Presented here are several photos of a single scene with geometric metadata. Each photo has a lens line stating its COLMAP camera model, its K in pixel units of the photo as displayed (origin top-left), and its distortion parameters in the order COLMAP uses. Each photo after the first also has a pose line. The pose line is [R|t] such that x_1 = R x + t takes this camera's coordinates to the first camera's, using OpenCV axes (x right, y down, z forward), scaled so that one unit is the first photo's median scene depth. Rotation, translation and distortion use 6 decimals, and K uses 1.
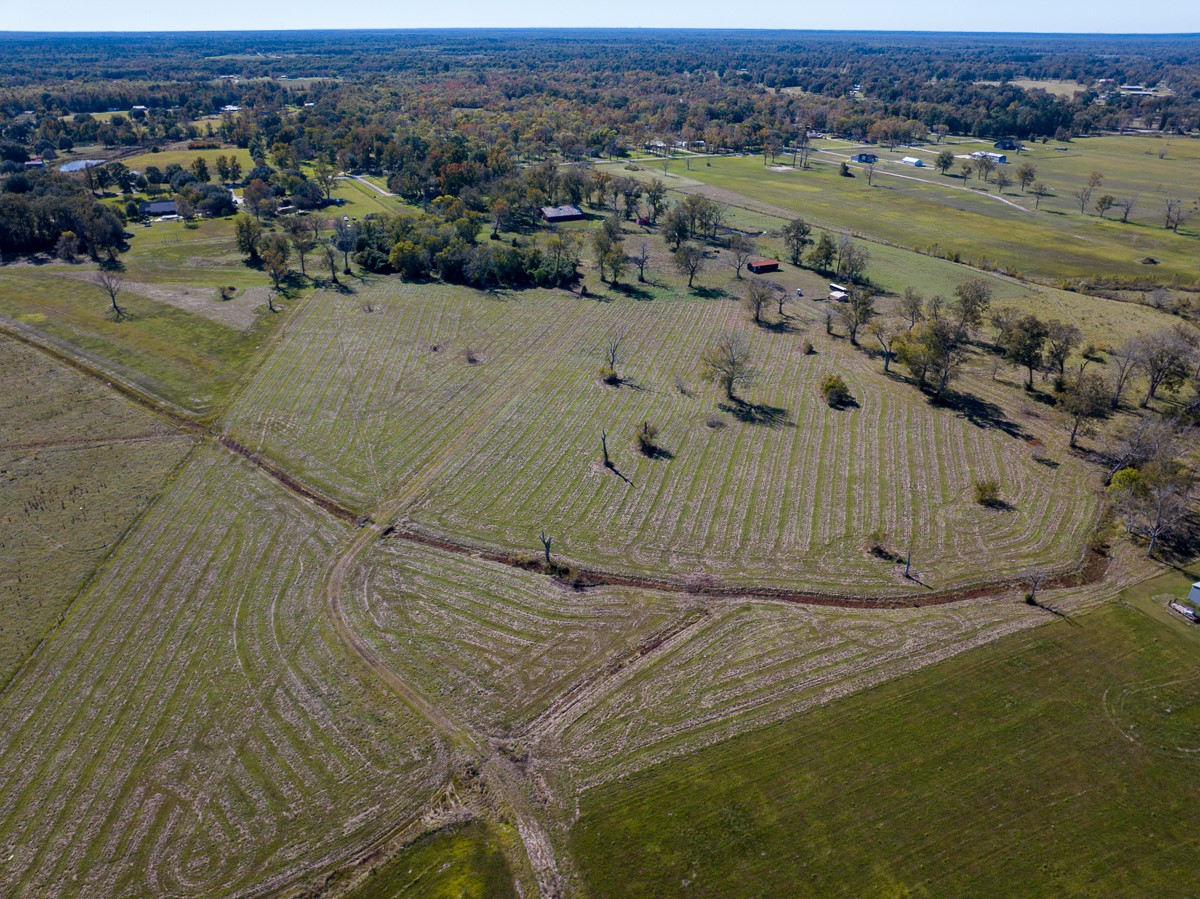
lens RADIAL K [[846.8, 0, 600.0], [0, 846.8, 449.5], [0, 0, 1]] dist [-0.059587, 0.037648]
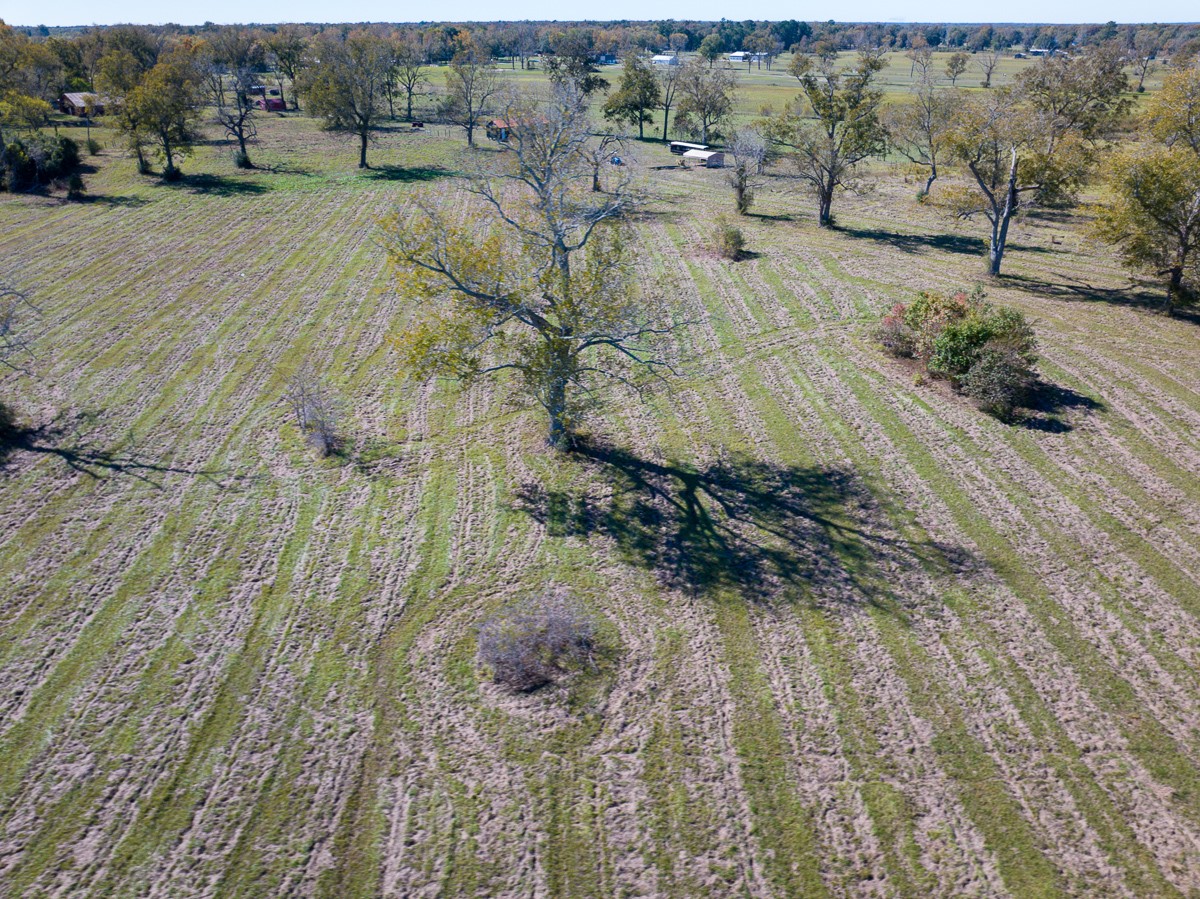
lens RADIAL K [[846.8, 0, 600.0], [0, 846.8, 449.5], [0, 0, 1]] dist [-0.059587, 0.037648]
pose [[0.941799, -0.154185, 0.298734, 0.088100], [0.154056, 0.987767, 0.024132, -0.056586], [-0.298800, 0.023294, 0.954031, 0.705889]]
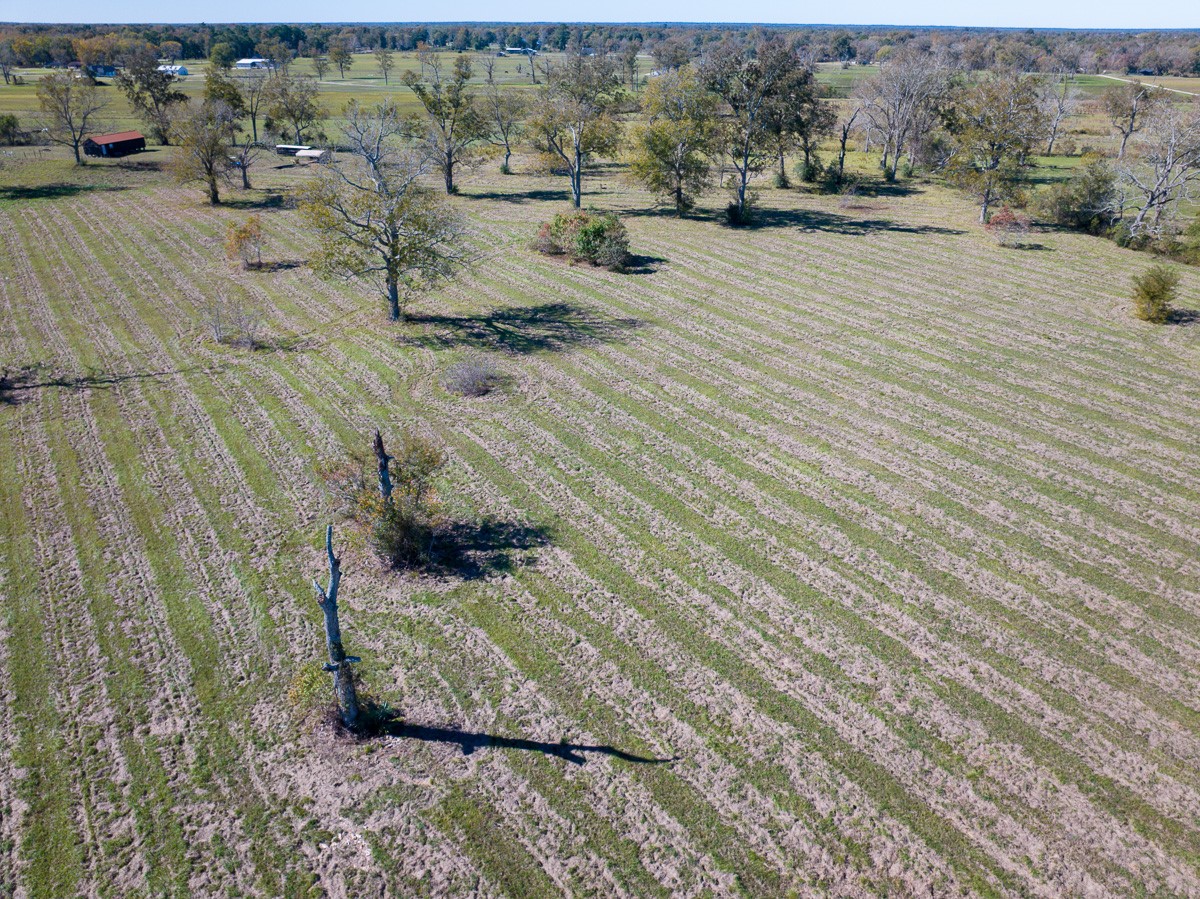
lens RADIAL K [[846.8, 0, 600.0], [0, 846.8, 449.5], [0, 0, 1]] dist [-0.059587, 0.037648]
pose [[0.627920, -0.348887, 0.695697, -0.044869], [0.347241, 0.925578, 0.150759, -0.032167], [-0.696520, 0.146910, 0.702337, 0.630546]]
